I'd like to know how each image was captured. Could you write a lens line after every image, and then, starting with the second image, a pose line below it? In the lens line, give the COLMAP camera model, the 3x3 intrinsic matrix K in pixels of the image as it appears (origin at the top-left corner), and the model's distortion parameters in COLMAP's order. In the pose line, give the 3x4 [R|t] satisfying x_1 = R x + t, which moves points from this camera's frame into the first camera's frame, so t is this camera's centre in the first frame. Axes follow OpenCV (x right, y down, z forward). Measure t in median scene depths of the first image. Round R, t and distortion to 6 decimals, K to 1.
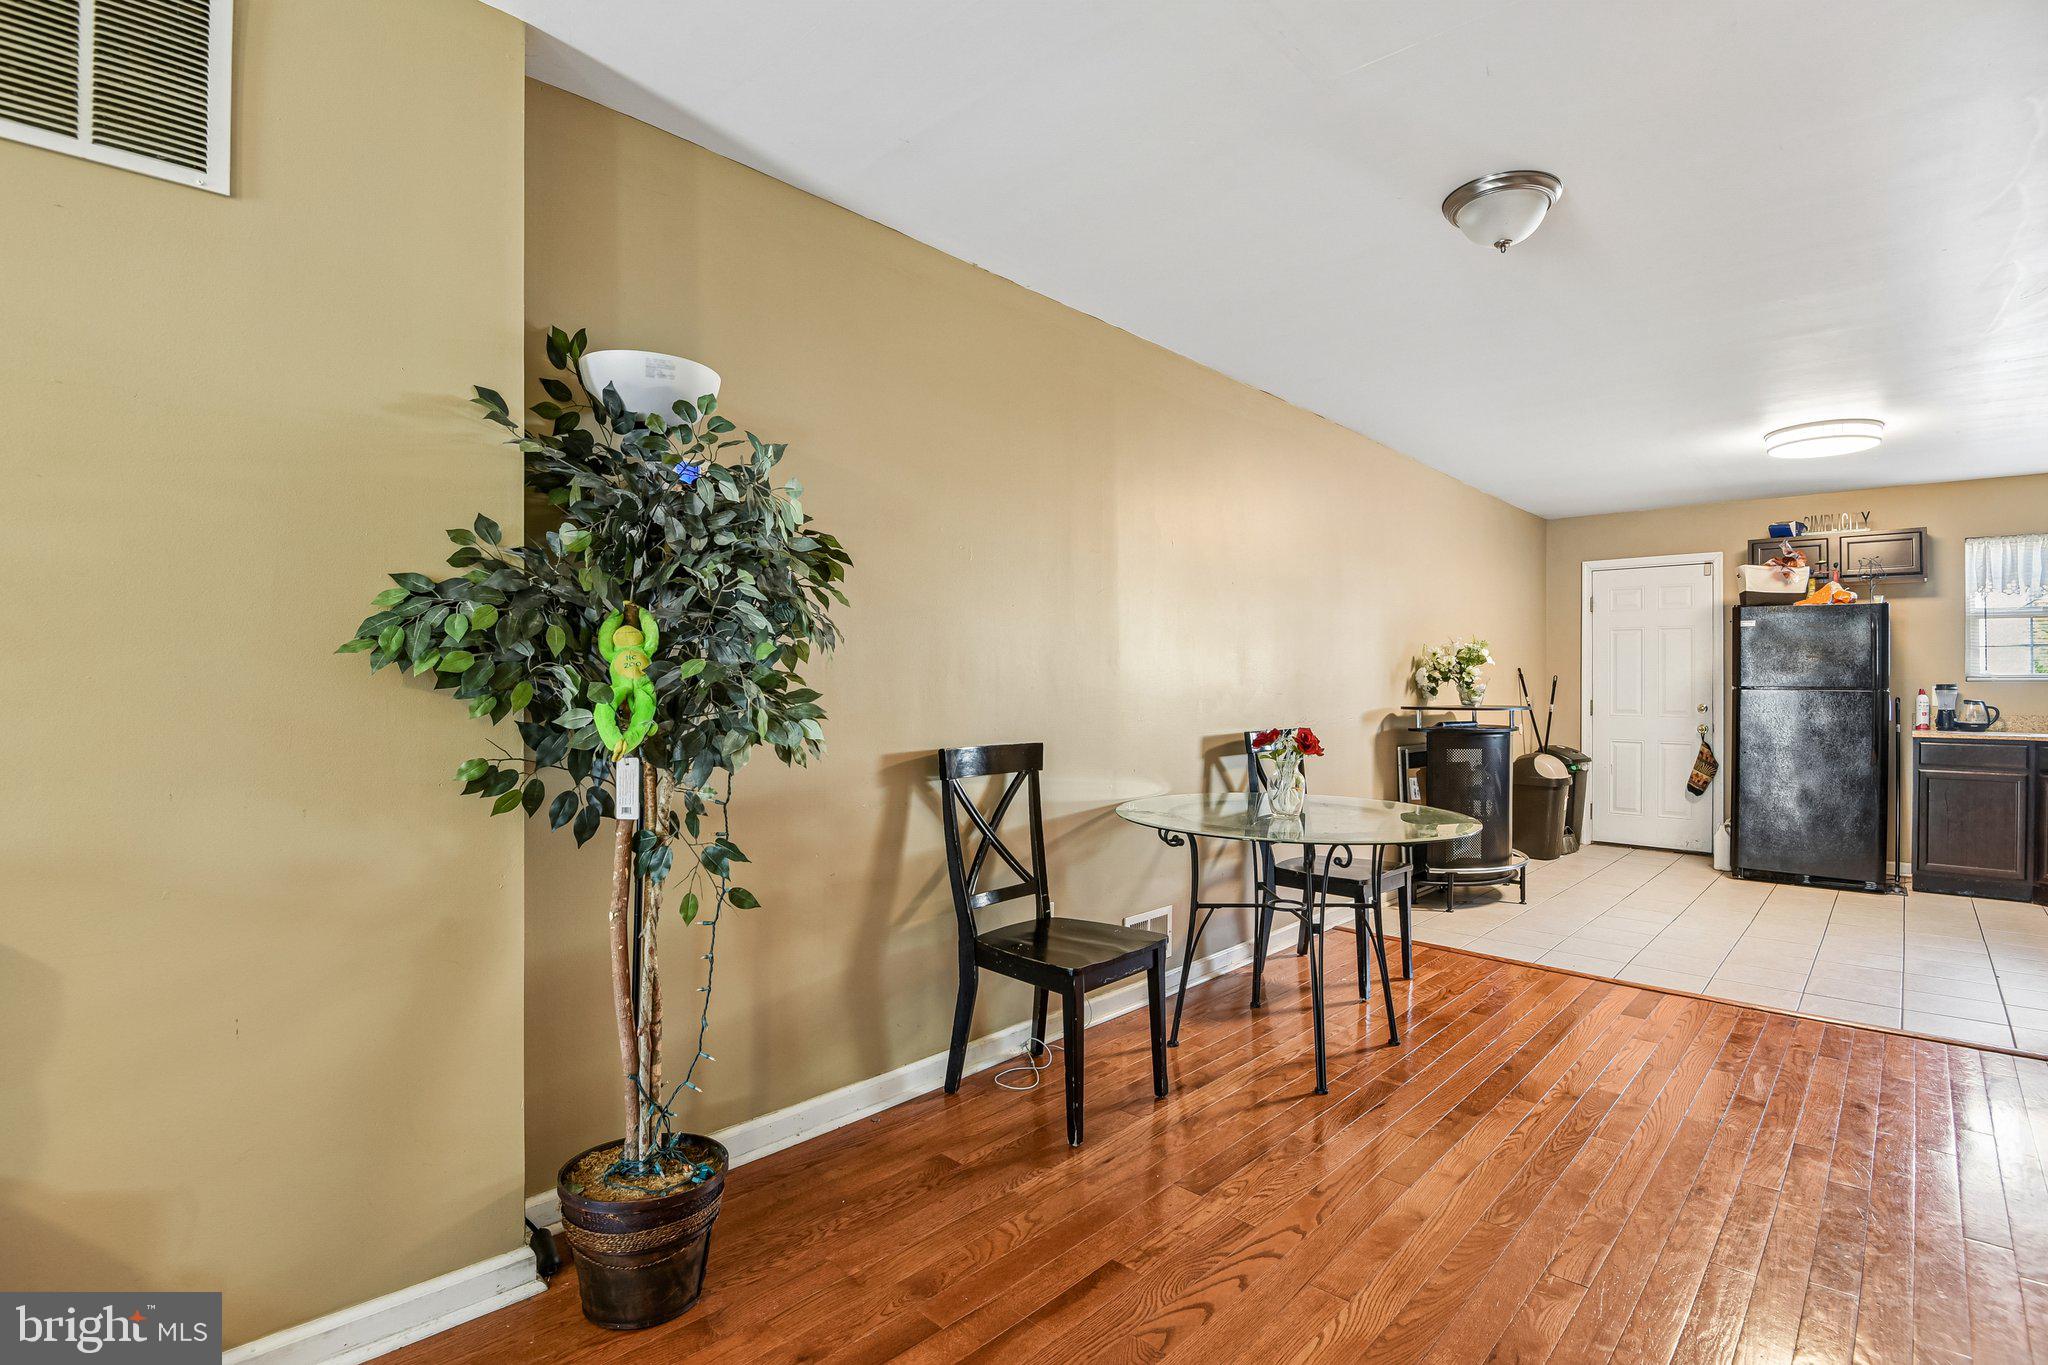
lens RADIAL K [[951.9, 0, 1016.4], [0, 951.9, 676.8], [0, 0, 1]] dist [-0.049969, -0.001068]
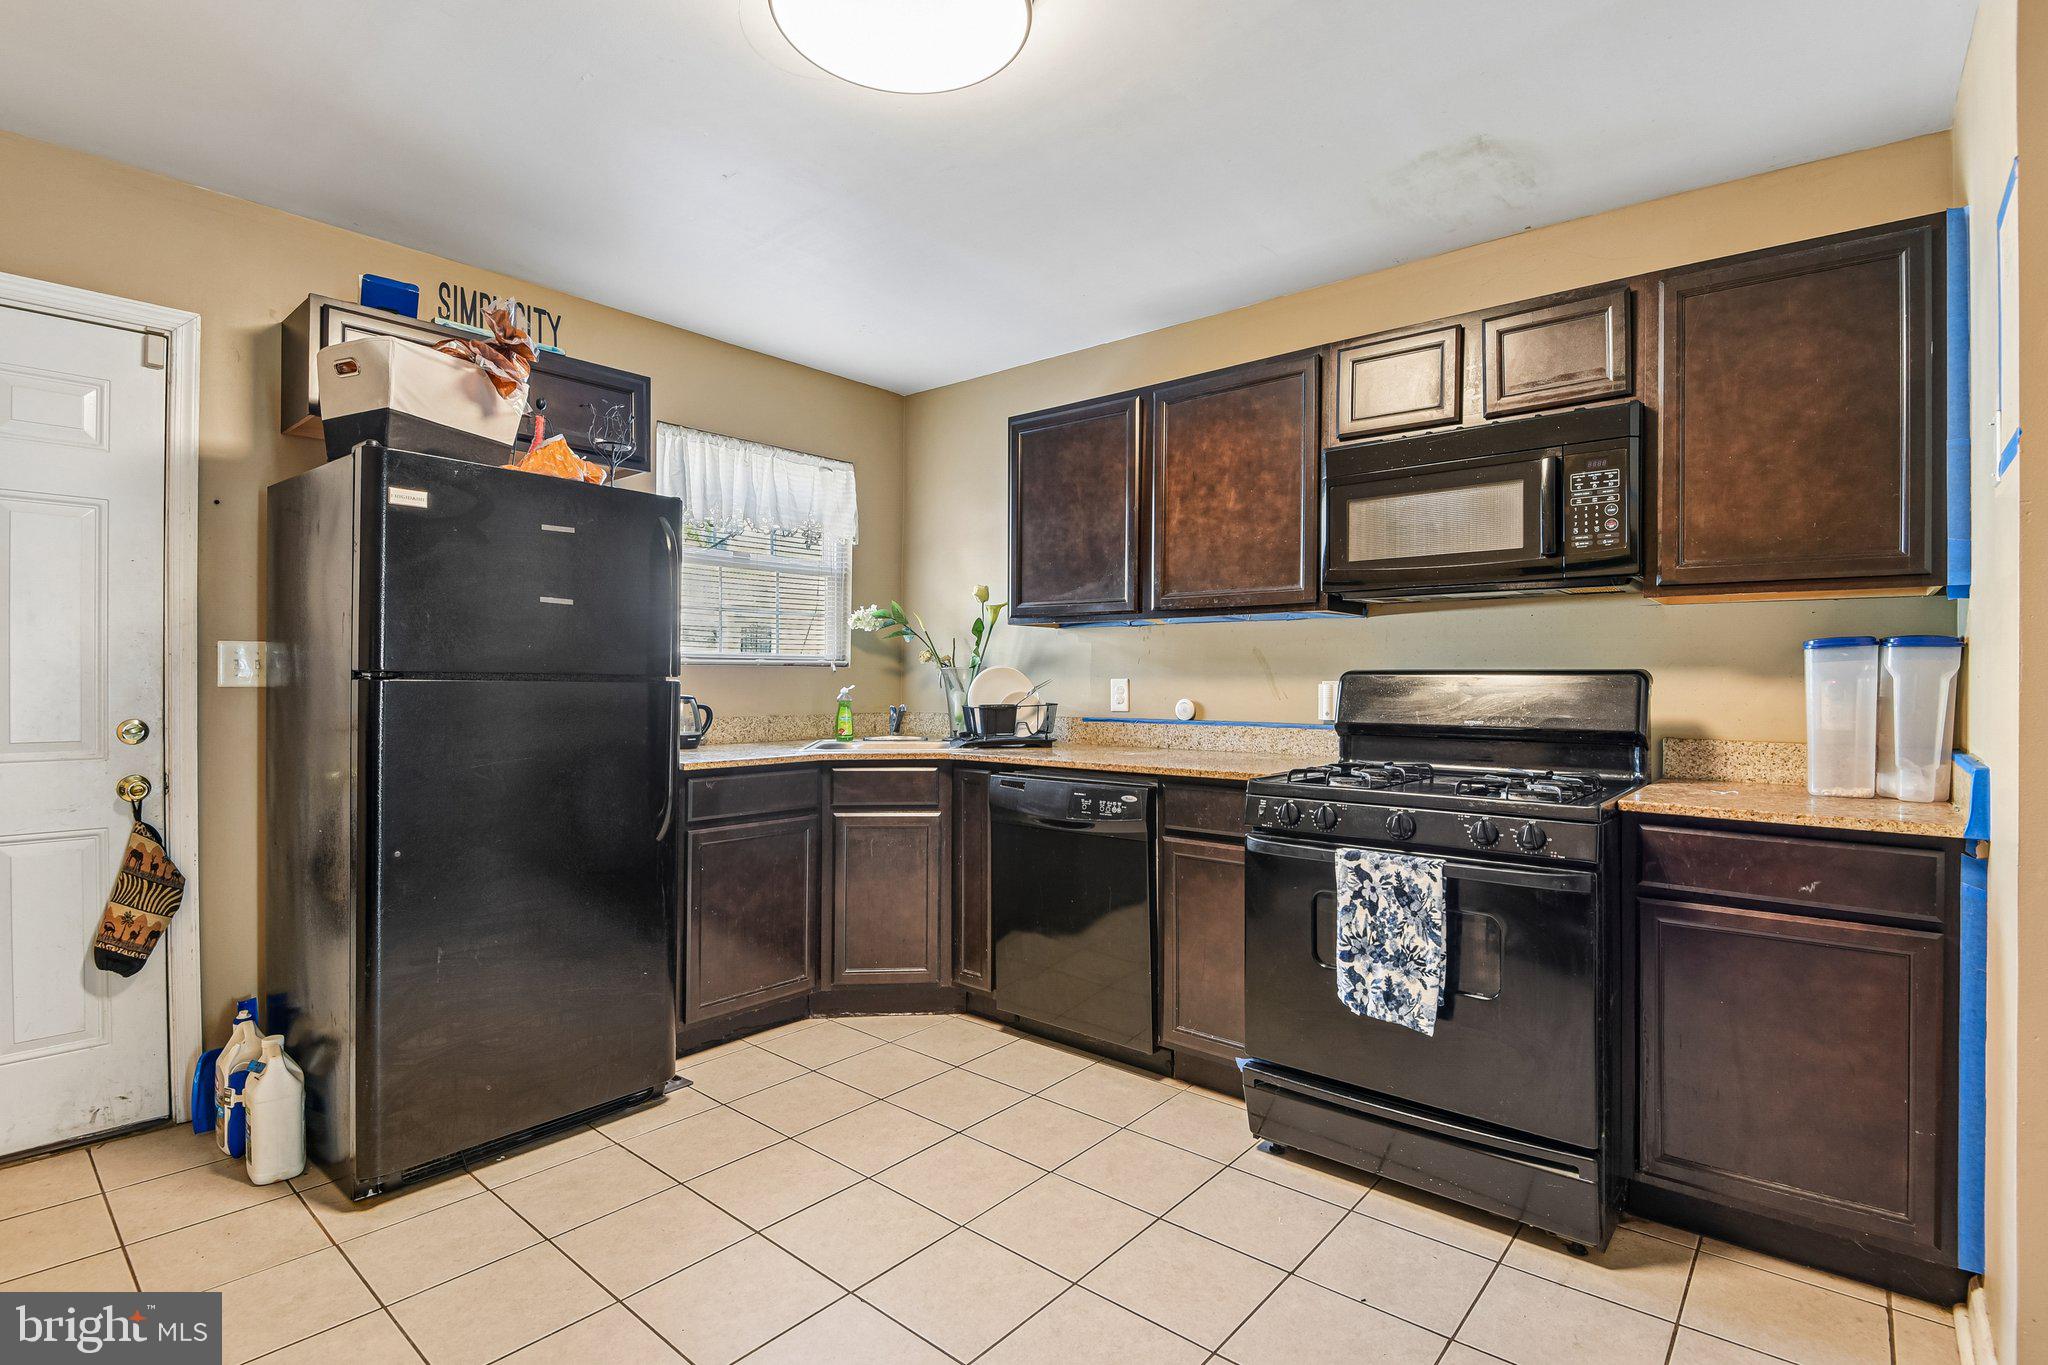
lens RADIAL K [[958.5, 0, 1033.9], [0, 958.5, 681.1], [0, 0, 1]] dist [0.002390, -0.018299]
pose [[-0.075137, -0.008849, 0.997134, 0.413434], [-0.015393, 0.999852, 0.007713, 0.007953], [-0.997054, -0.014769, -0.075262, 0.806794]]
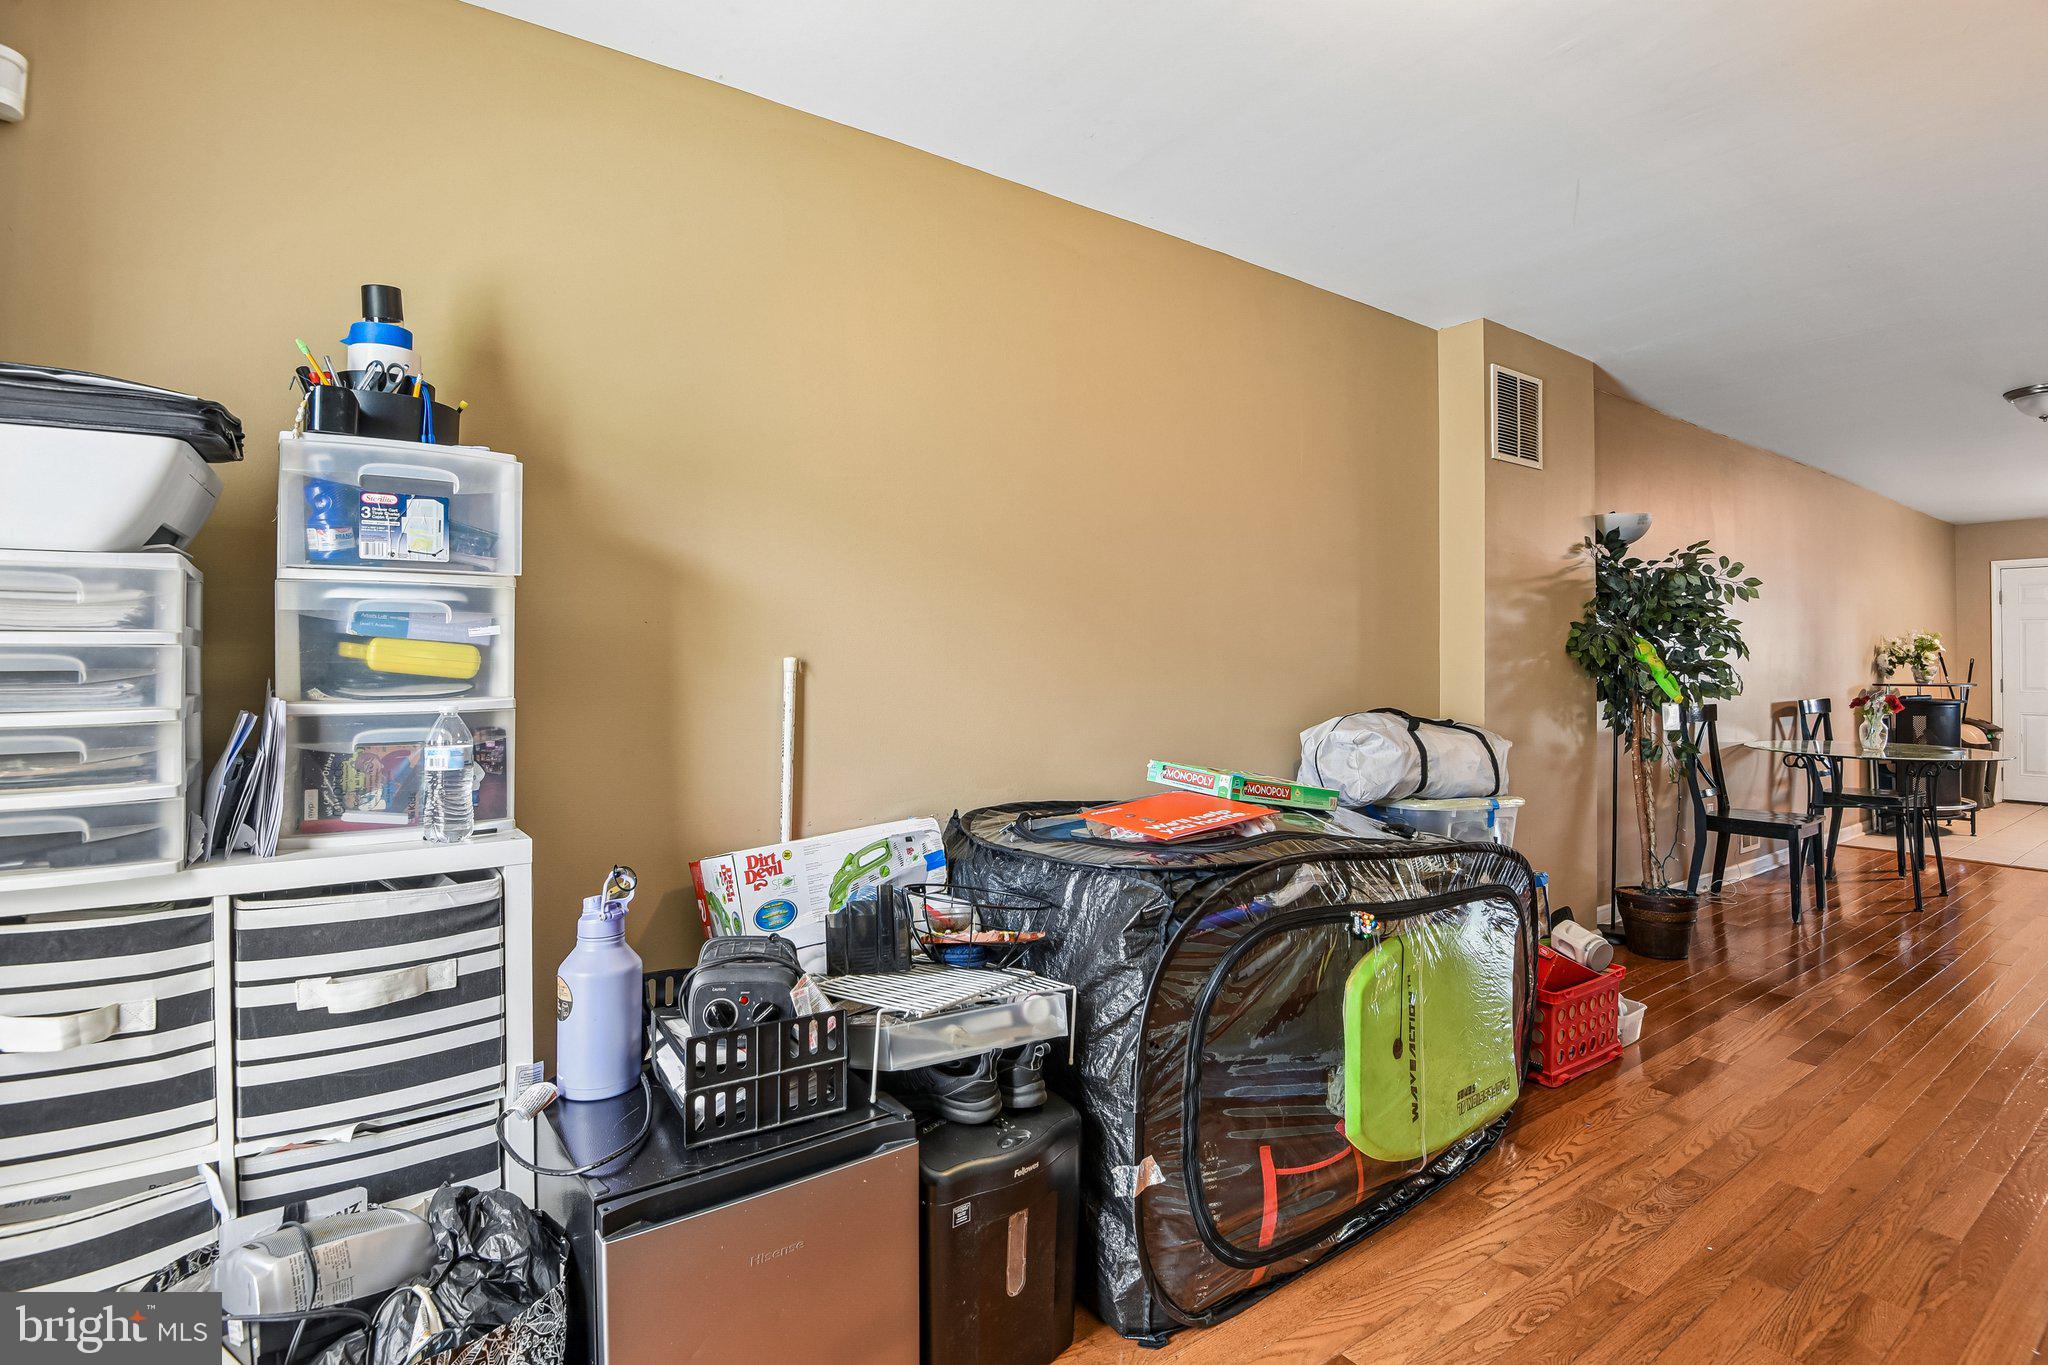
lens RADIAL K [[962.0, 0, 1093.4], [0, 962.0, 655.9], [0, 0, 1]] dist [0.000538, -0.018821]
pose [[0.989439, -0.004728, -0.144873, -0.443037], [0.004359, 0.999986, -0.002867, -0.007589], [0.144885, 0.002205, 0.989446, -0.446810]]
